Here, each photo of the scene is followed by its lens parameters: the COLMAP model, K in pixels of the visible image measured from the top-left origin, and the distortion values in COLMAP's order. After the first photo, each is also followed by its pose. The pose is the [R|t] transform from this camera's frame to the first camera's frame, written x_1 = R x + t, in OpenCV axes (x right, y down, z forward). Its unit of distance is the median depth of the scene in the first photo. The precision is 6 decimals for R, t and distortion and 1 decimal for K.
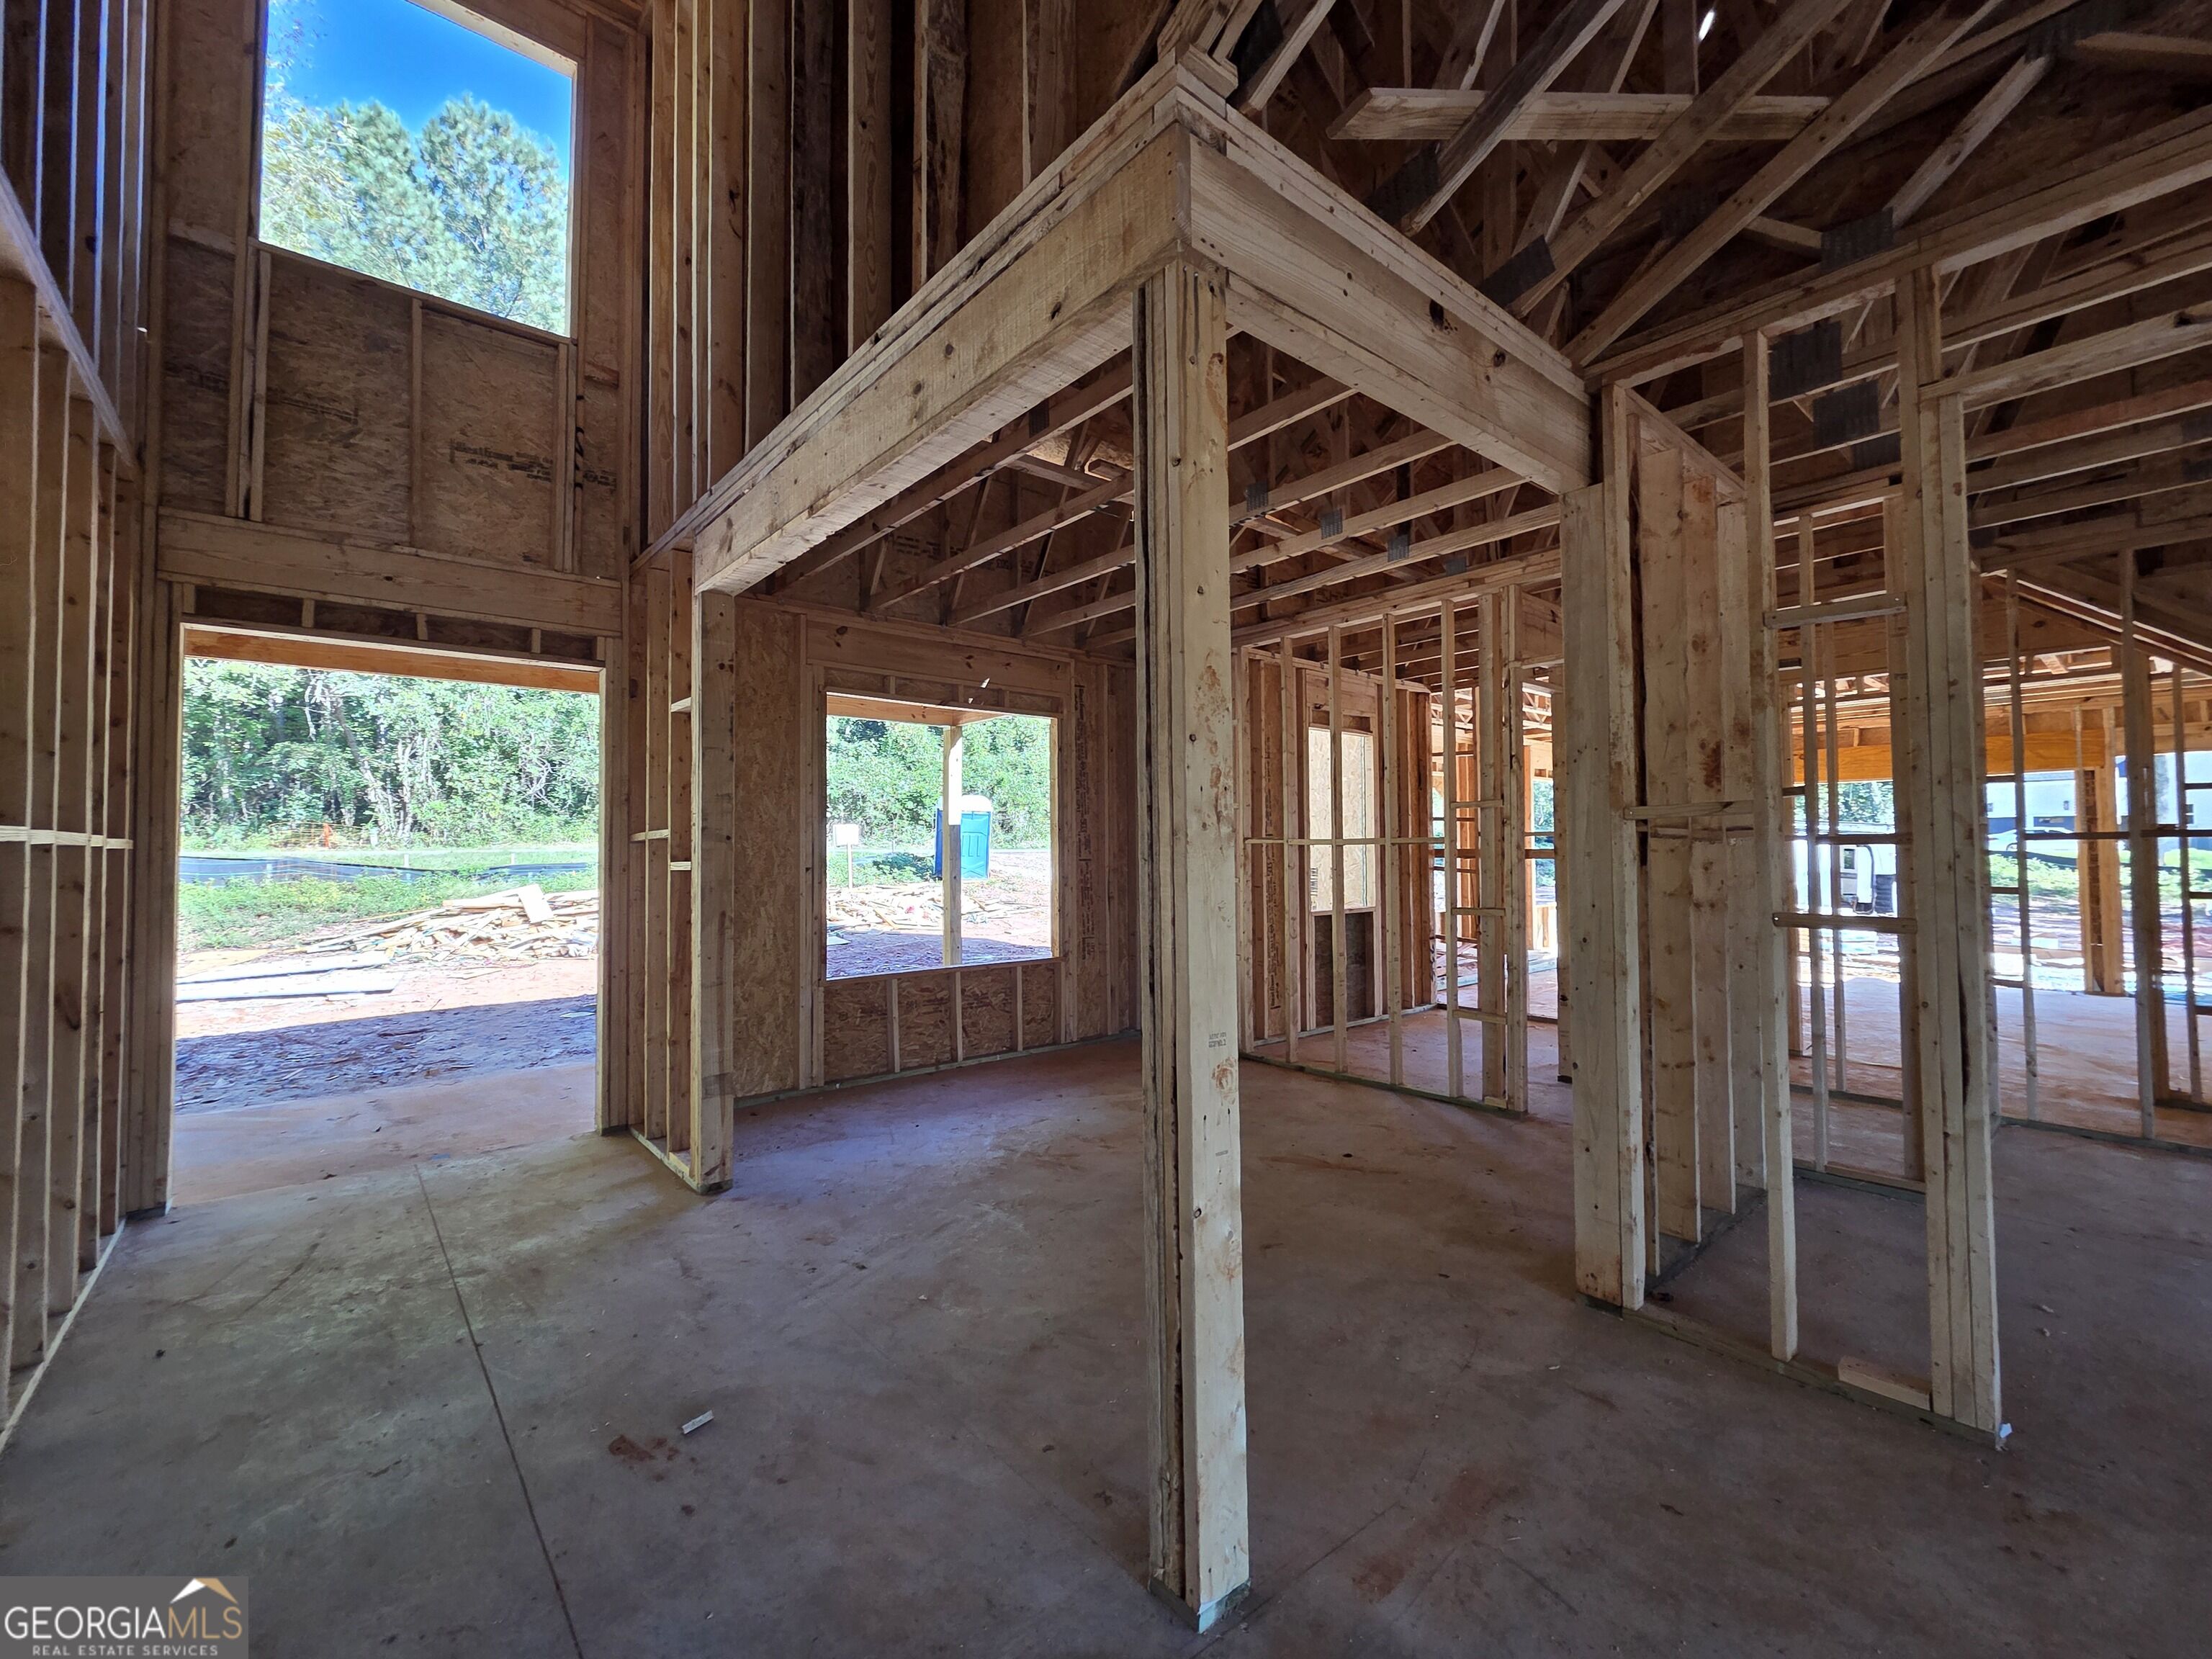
lens RADIAL K [[910.7, 0, 1104.2], [0, 910.7, 822.4], [0, 0, 1]] dist [-0.001146, -0.000609]
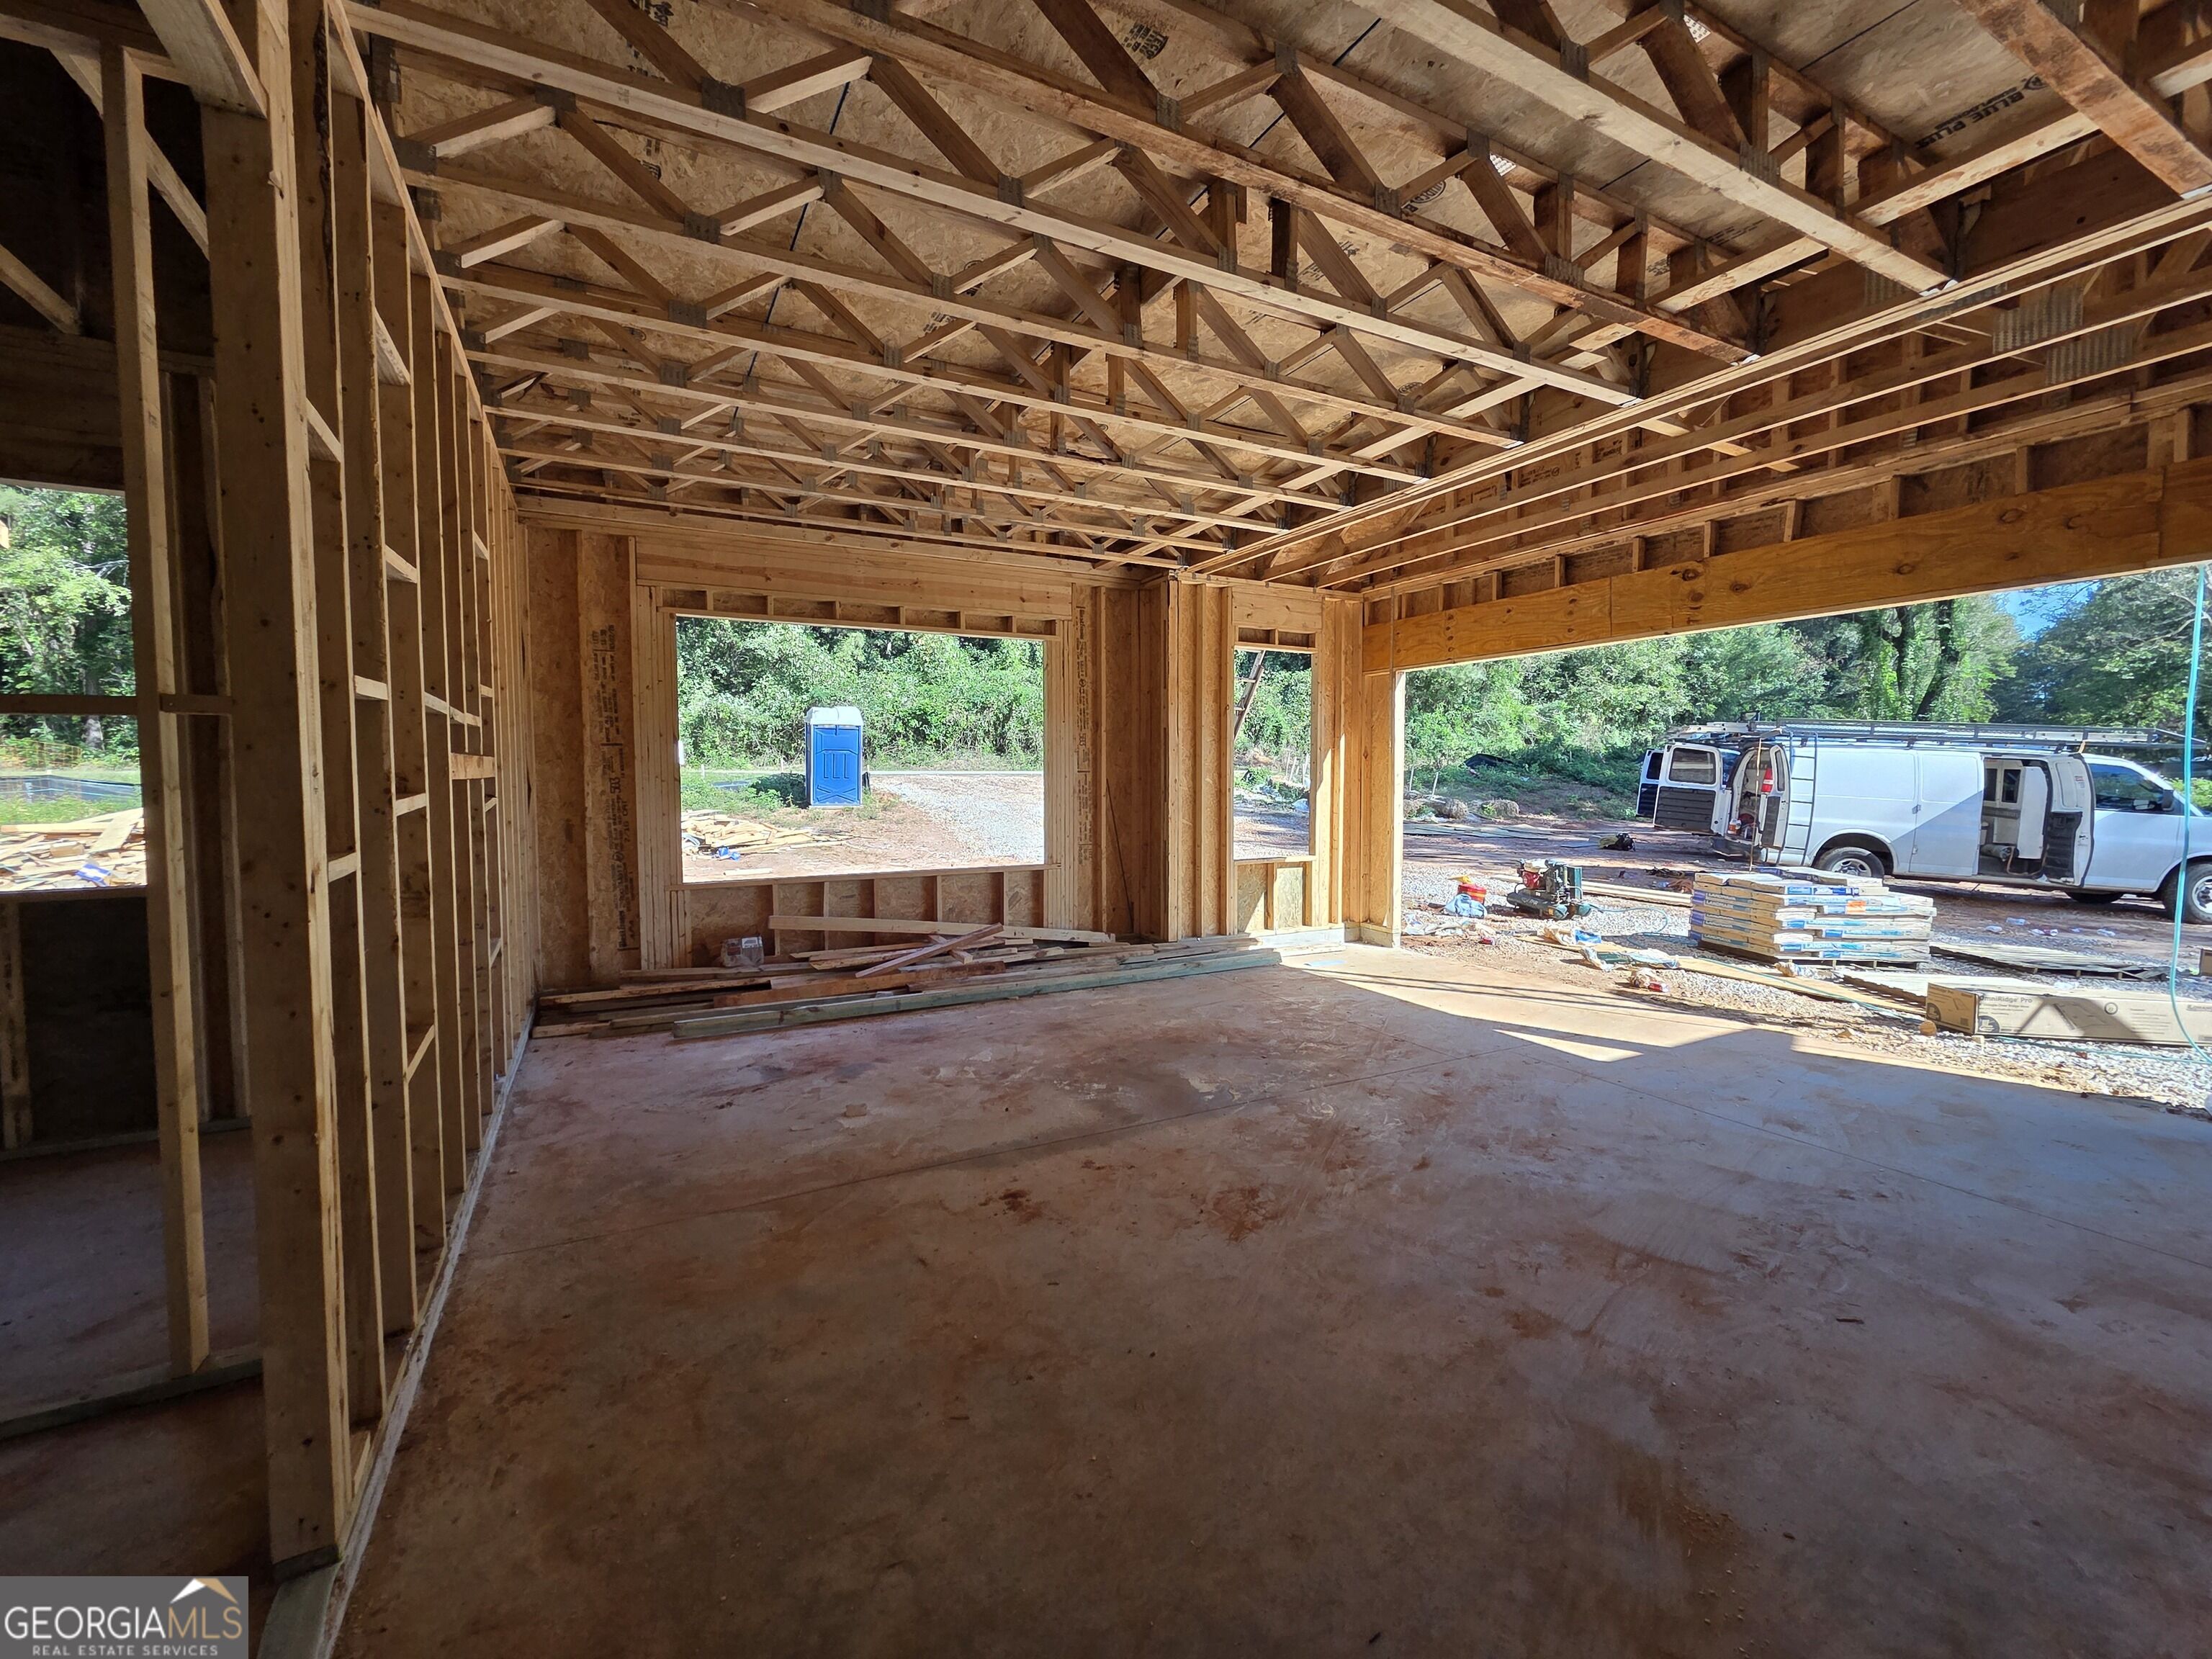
lens RADIAL K [[910.7, 0, 1104.2], [0, 910.7, 822.4], [0, 0, 1]] dist [-0.001146, -0.000609]
pose [[0.976638, 0.013396, -0.214474, 1.273690], [0.004398, 0.996600, 0.082275, 0.041462], [0.214847, -0.081296, 0.973258, 1.001252]]
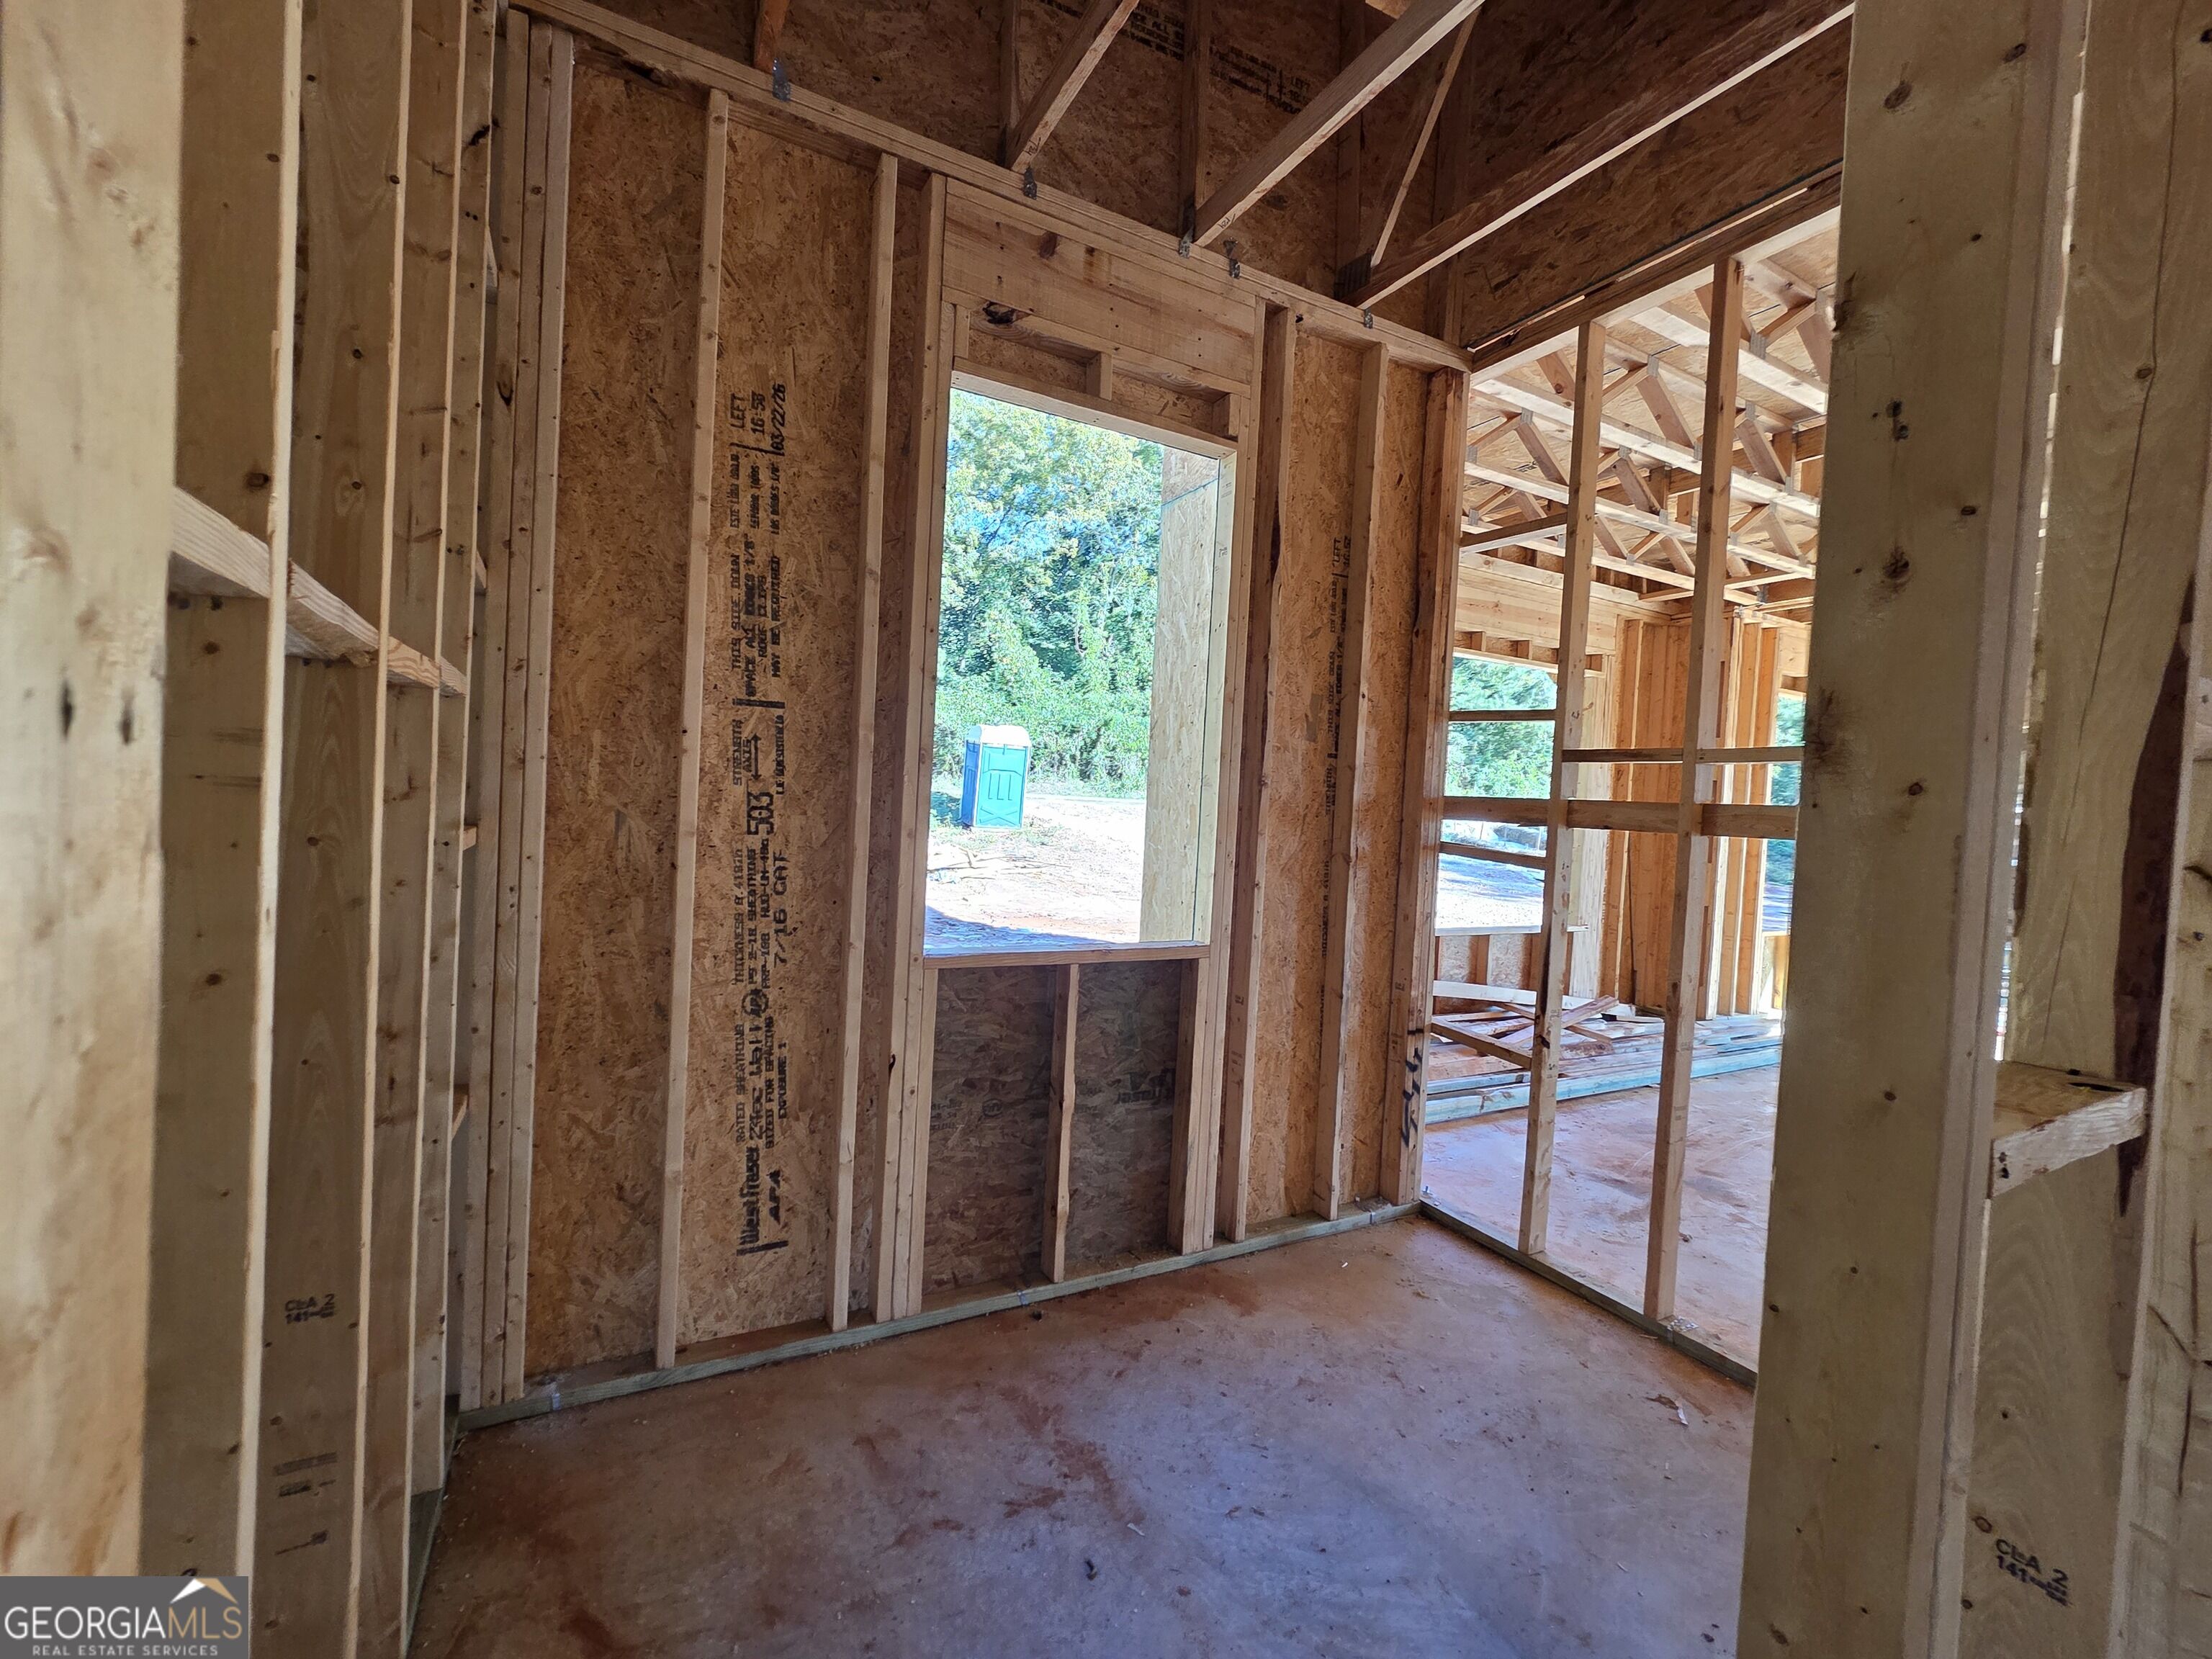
lens RADIAL K [[912.0, 0, 1106.0], [0, 912.0, 829.5], [0, 0, 1]] dist [0.014812, -0.000119]
pose [[0.978800, 0.058637, -0.196244, 0.490507], [-0.047660, 0.997048, 0.060202, 0.043828], [0.199194, -0.049573, 0.978705, 0.981541]]
